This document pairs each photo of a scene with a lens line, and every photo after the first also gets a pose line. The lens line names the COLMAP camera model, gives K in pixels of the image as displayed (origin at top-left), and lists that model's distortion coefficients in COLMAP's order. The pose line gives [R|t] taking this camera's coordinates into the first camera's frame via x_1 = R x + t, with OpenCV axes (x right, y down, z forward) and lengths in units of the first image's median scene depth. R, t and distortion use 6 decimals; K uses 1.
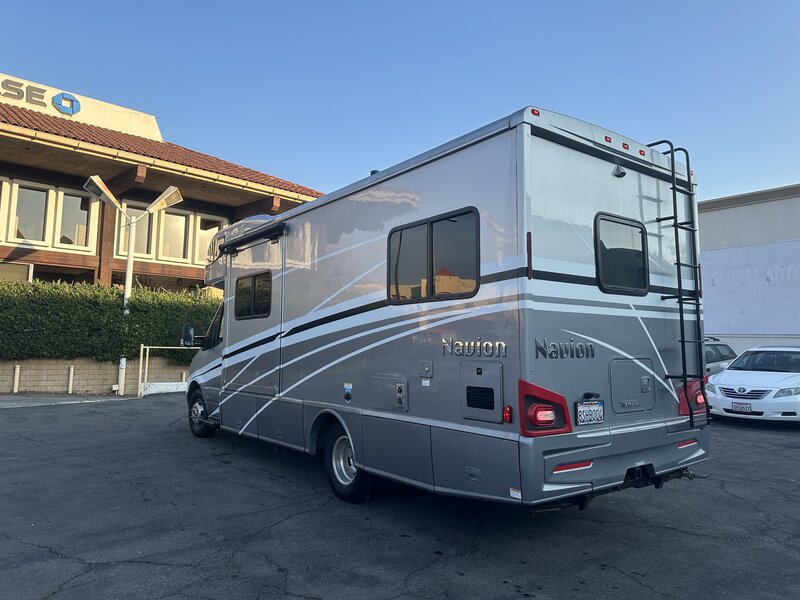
lens RADIAL K [[559.2, 0, 399.0], [0, 559.2, 287.0], [0, 0, 1]] dist [0.045561, -0.059408]
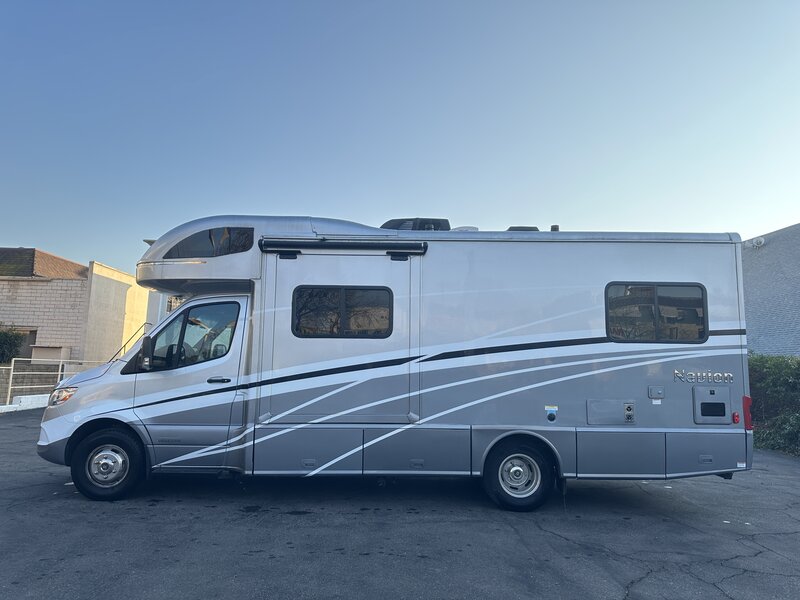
lens RADIAL K [[559.2, 0, 399.8], [0, 559.2, 299.3], [0, 0, 1]] dist [0.045561, -0.059408]
pose [[0.608771, 0.096778, 0.787421, -1.496791], [-0.097351, 0.994143, -0.046921, 0.047724], [-0.787350, -0.048092, 0.614627, 0.672356]]
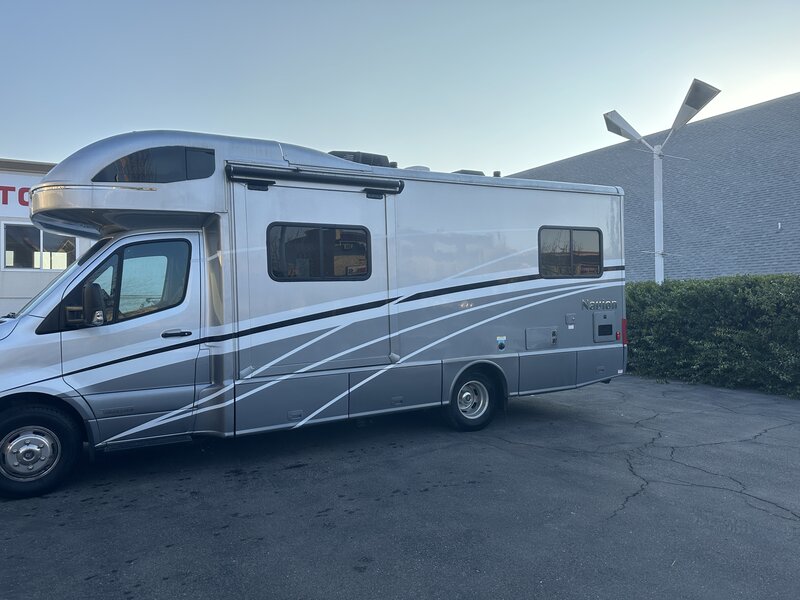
lens RADIAL K [[559.2, 0, 395.0], [0, 559.2, 304.1], [0, 0, 1]] dist [0.045561, -0.059408]
pose [[0.173811, -0.022481, 0.984522, -1.734685], [-0.081504, 0.995981, 0.037132, 0.086176], [-0.981401, -0.086696, 0.171280, 1.266926]]
